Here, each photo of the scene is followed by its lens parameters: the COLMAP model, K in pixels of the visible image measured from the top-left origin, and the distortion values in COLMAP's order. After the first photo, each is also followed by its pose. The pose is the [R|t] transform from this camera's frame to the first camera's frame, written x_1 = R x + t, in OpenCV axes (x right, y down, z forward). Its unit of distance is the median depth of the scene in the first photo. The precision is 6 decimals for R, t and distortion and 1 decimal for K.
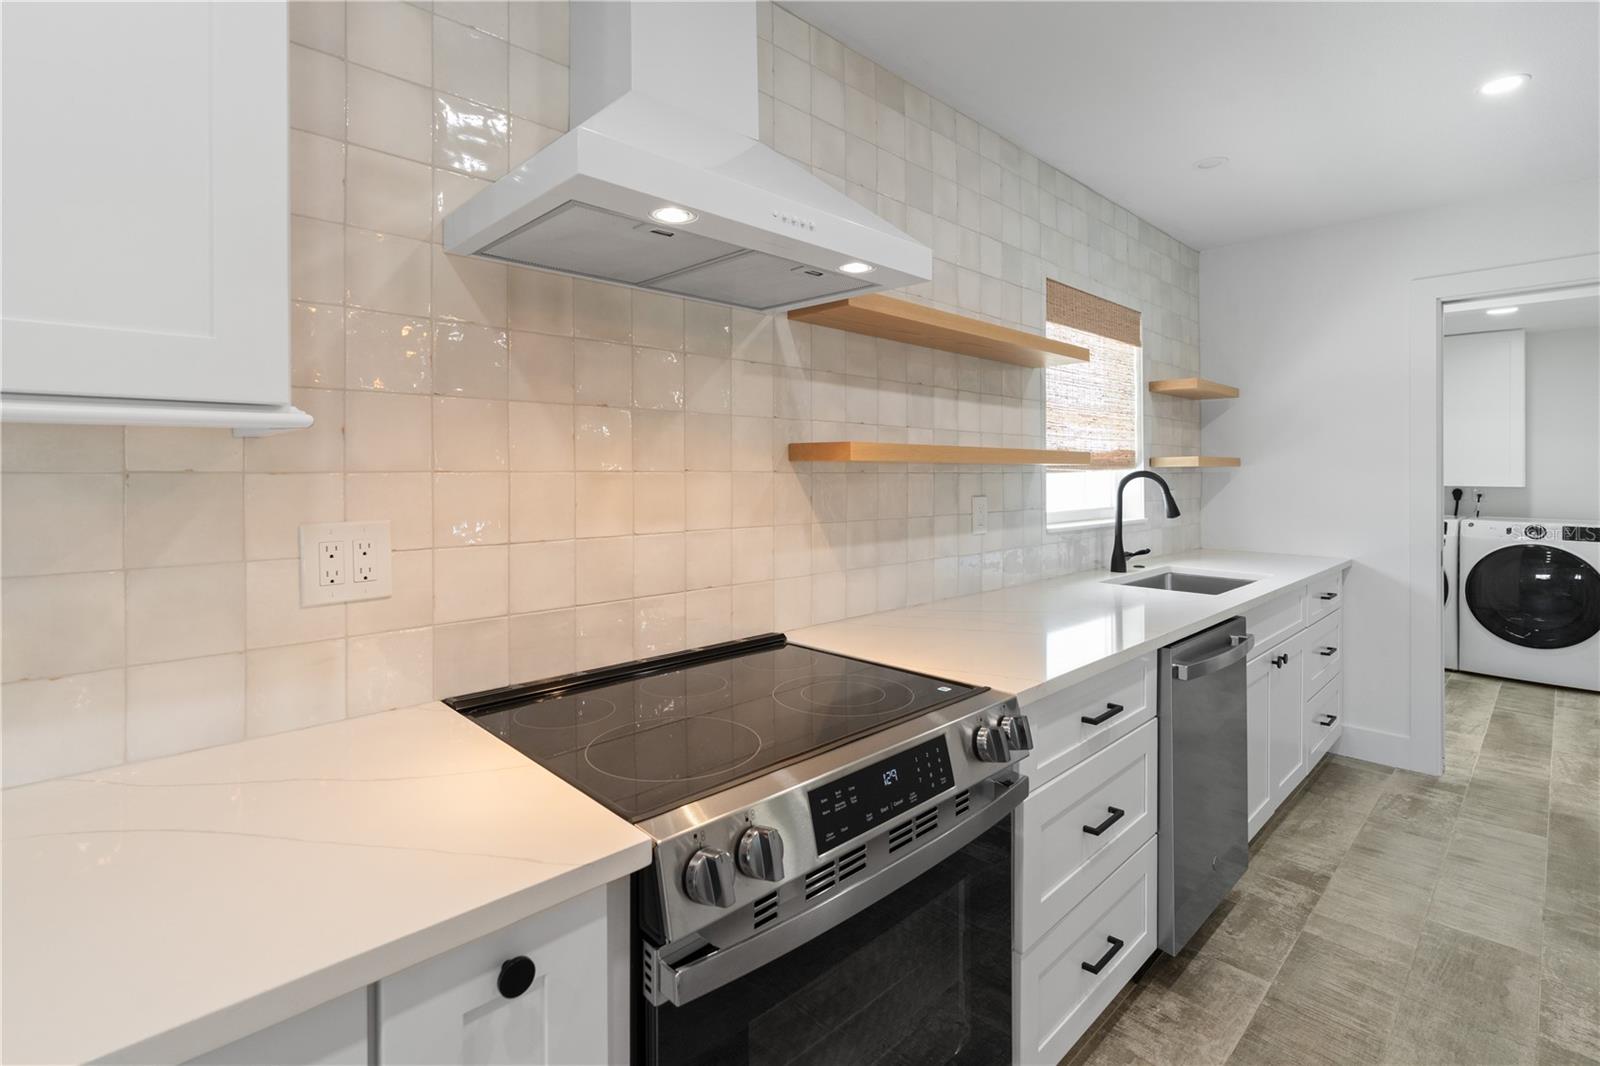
lens RADIAL K [[746.1, 0, 801.6], [0, 746.1, 458.9], [0, 0, 1]] dist [-0.002129, -0.000082]
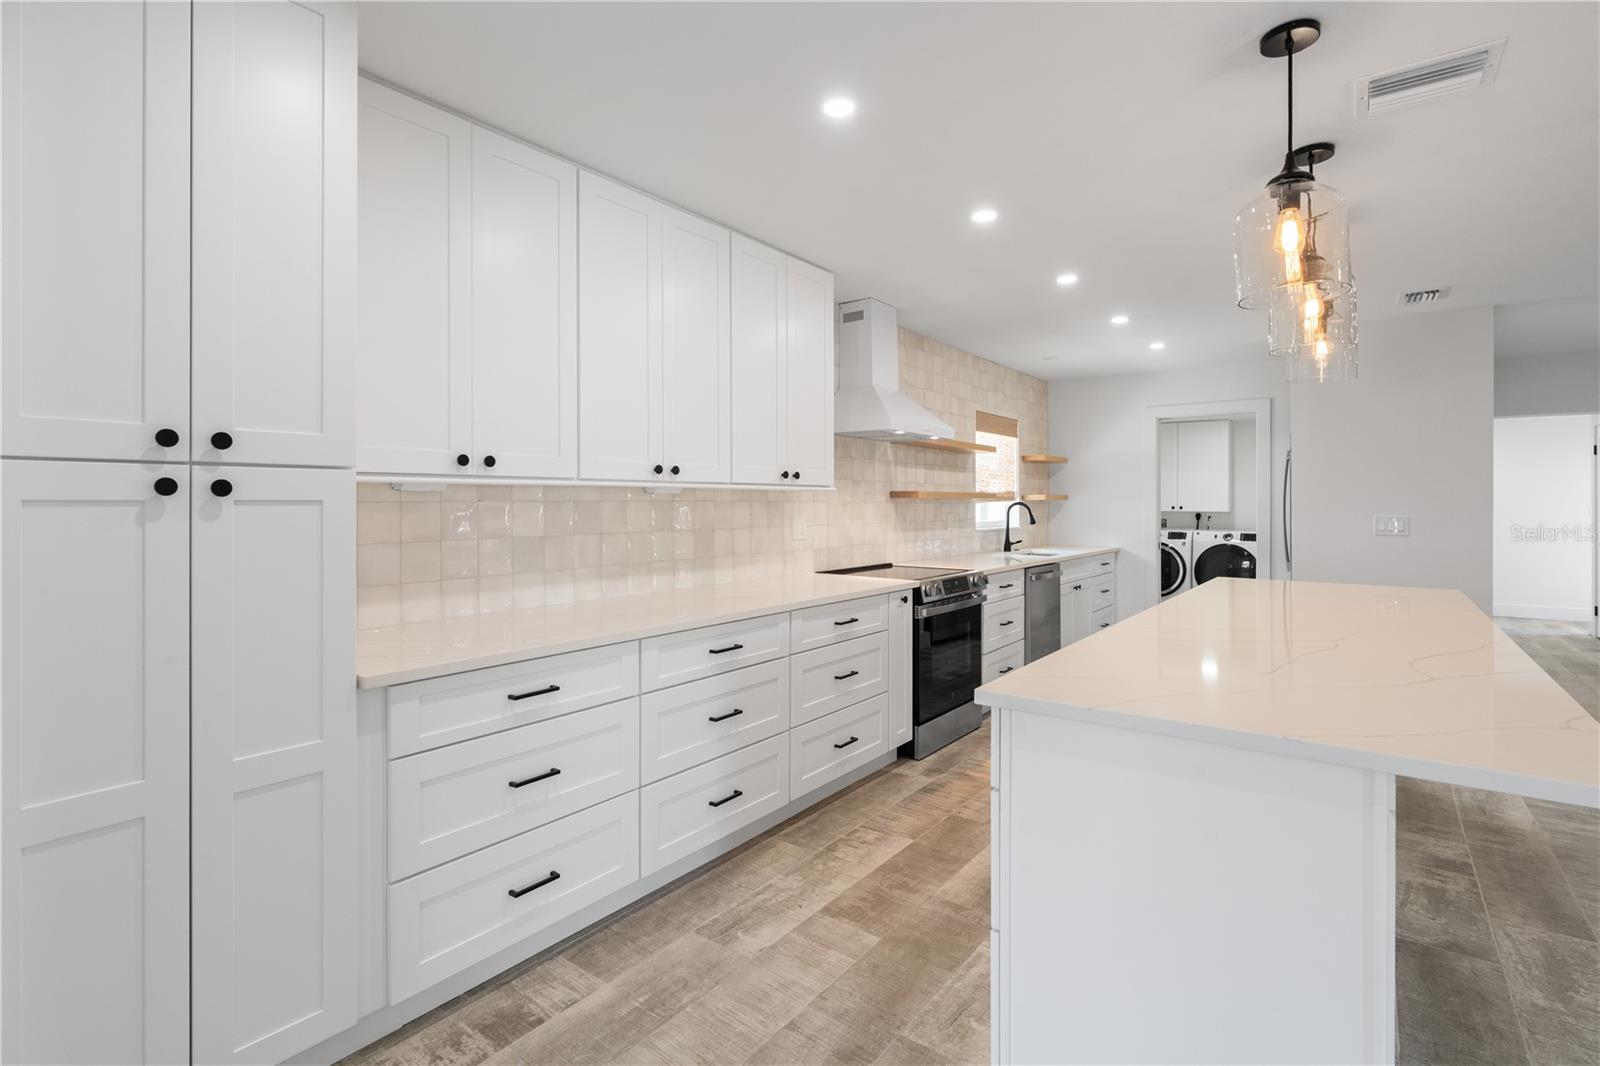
lens RADIAL K [[757.8, 0, 798.5], [0, 757.8, 492.4], [0, 0, 1]] dist [-0.000061, -0.000033]
pose [[0.988830, 0.001934, 0.149032, -0.473992], [-0.002182, 0.999996, 0.001499, -0.012940], [-0.149029, -0.001808, 0.988831, -1.017003]]
